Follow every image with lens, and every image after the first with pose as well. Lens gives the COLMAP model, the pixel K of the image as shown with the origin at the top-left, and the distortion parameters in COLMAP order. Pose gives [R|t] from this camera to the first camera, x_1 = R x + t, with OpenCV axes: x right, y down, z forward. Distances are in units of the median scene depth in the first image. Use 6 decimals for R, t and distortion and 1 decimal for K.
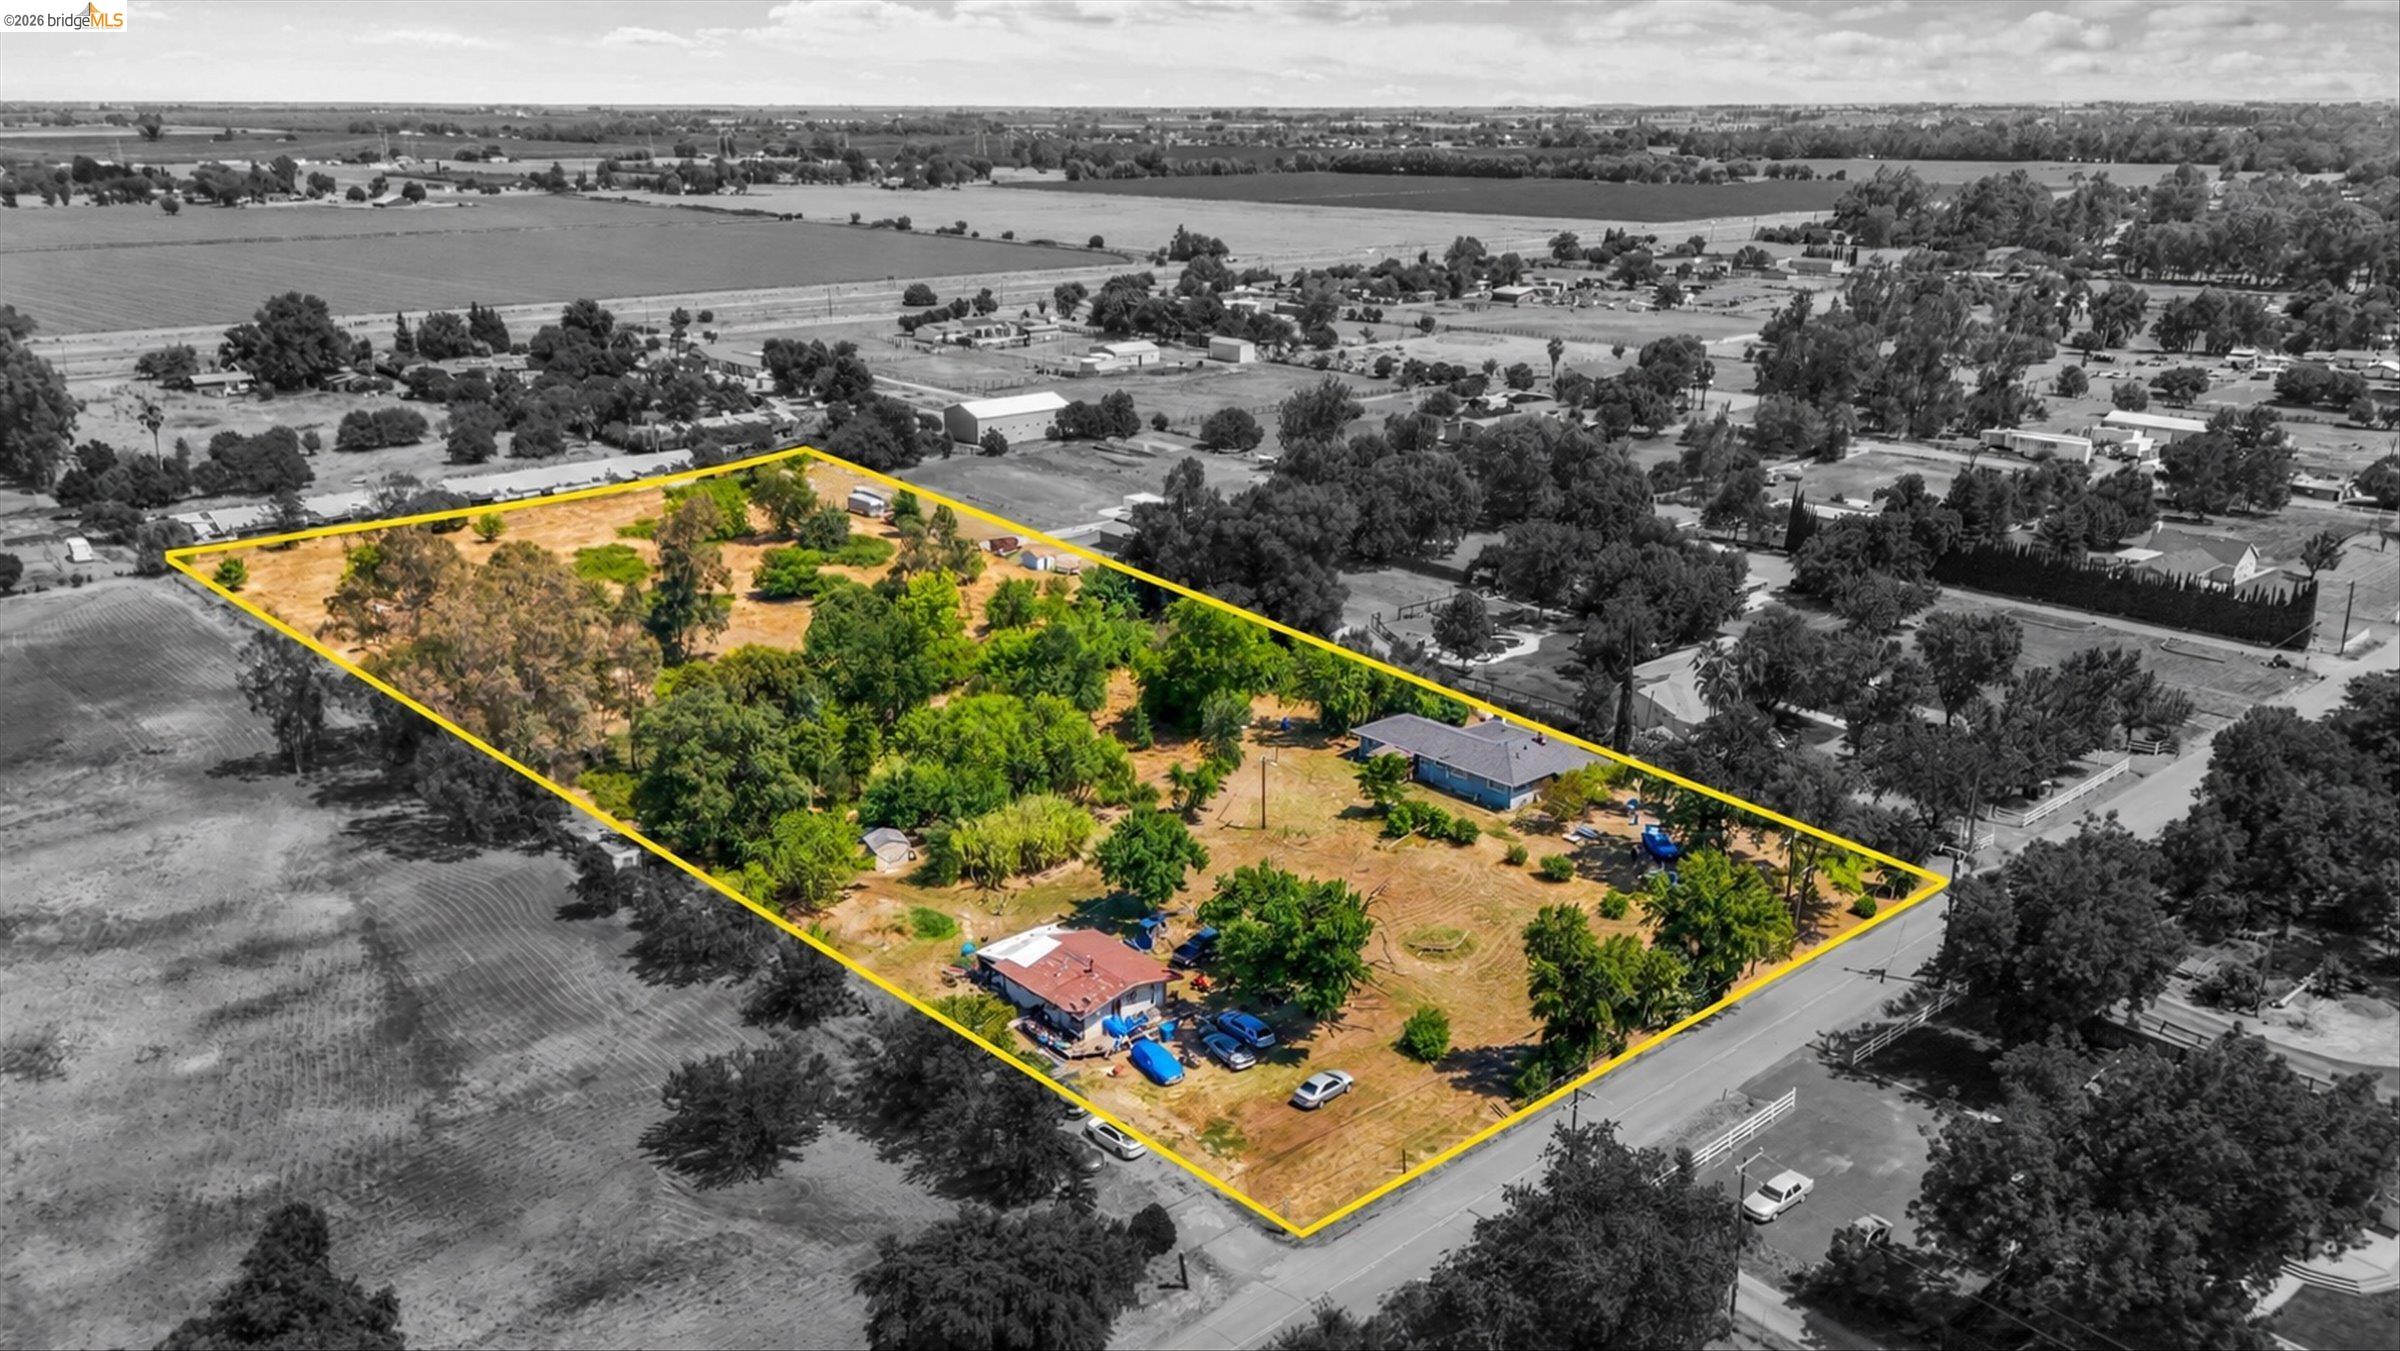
lens RADIAL K [[1784.0, 0, 1200.0], [0, 1784.0, 675.5], [0, 0, 1]] dist [0.075507, -0.072355]
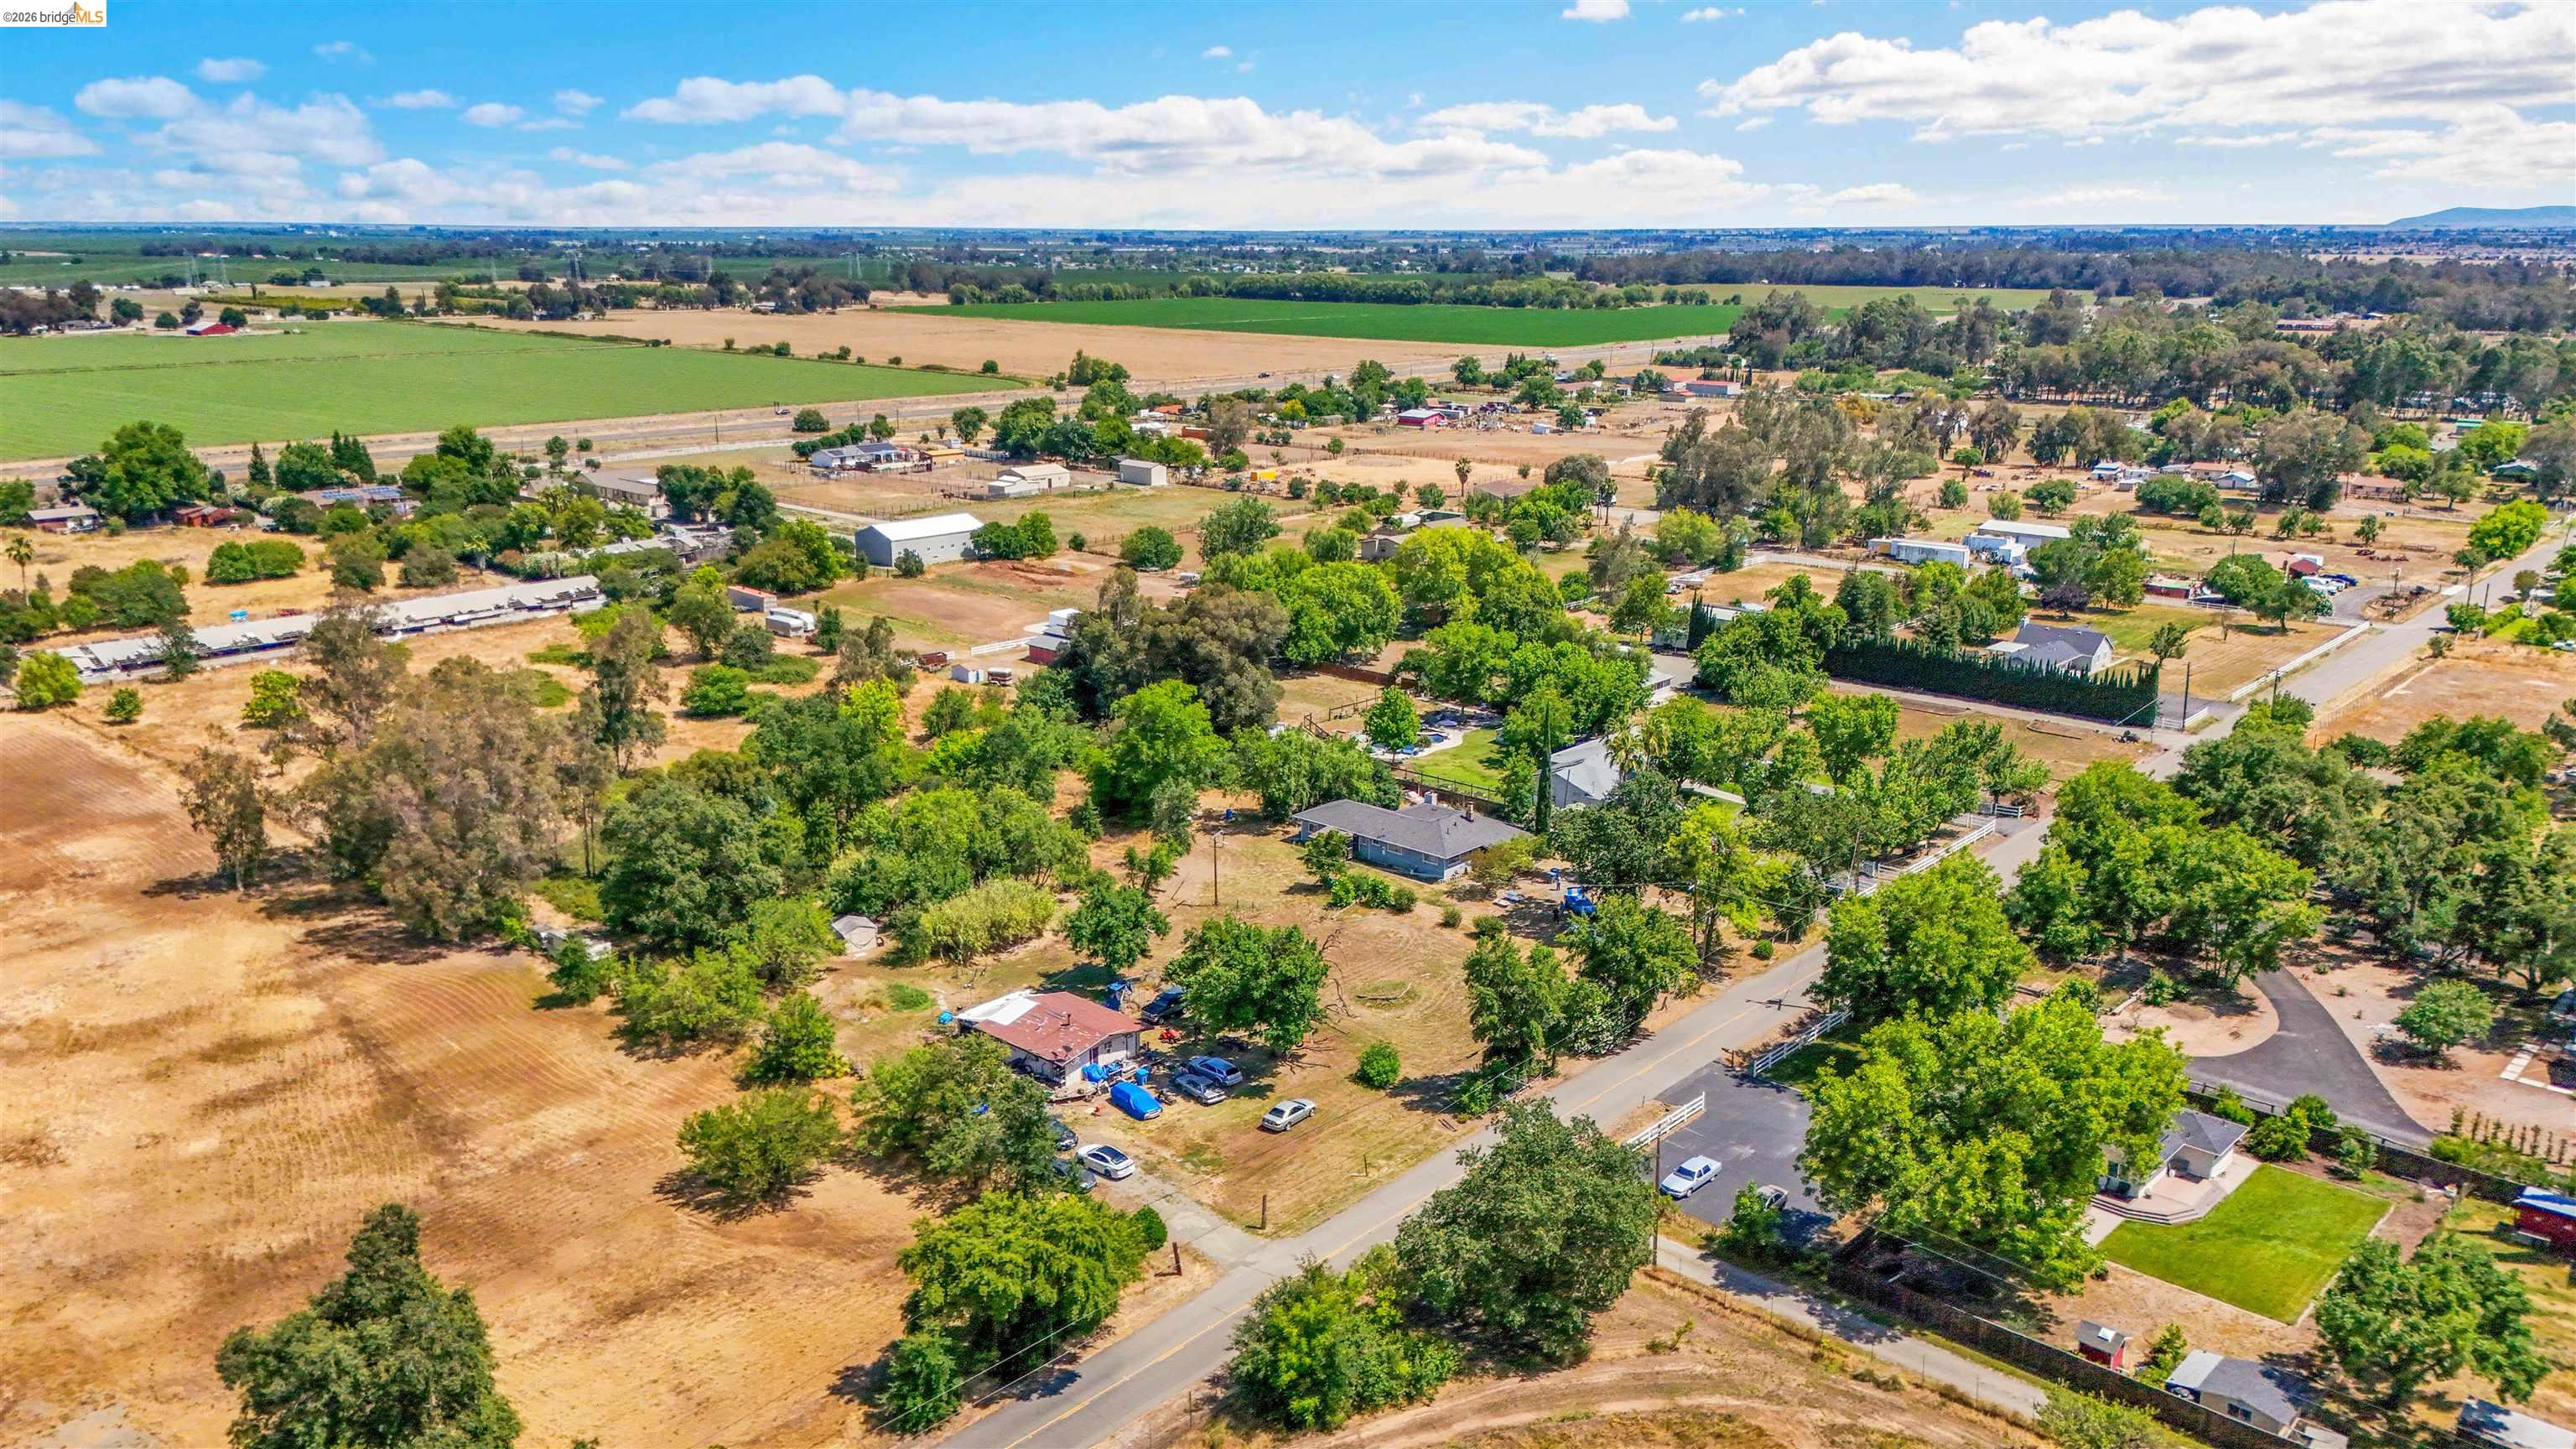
lens RADIAL K [[1914.8, 0, 1288.0], [0, 1914.8, 724.5], [0, 0, 1]] dist [0.075507, -0.072355]
pose [[0.994530, -0.024229, 0.101601, -0.025497], [0.029754, 0.998139, -0.053229, 0.030205], [-0.100122, 0.055961, 0.993400, -0.102272]]
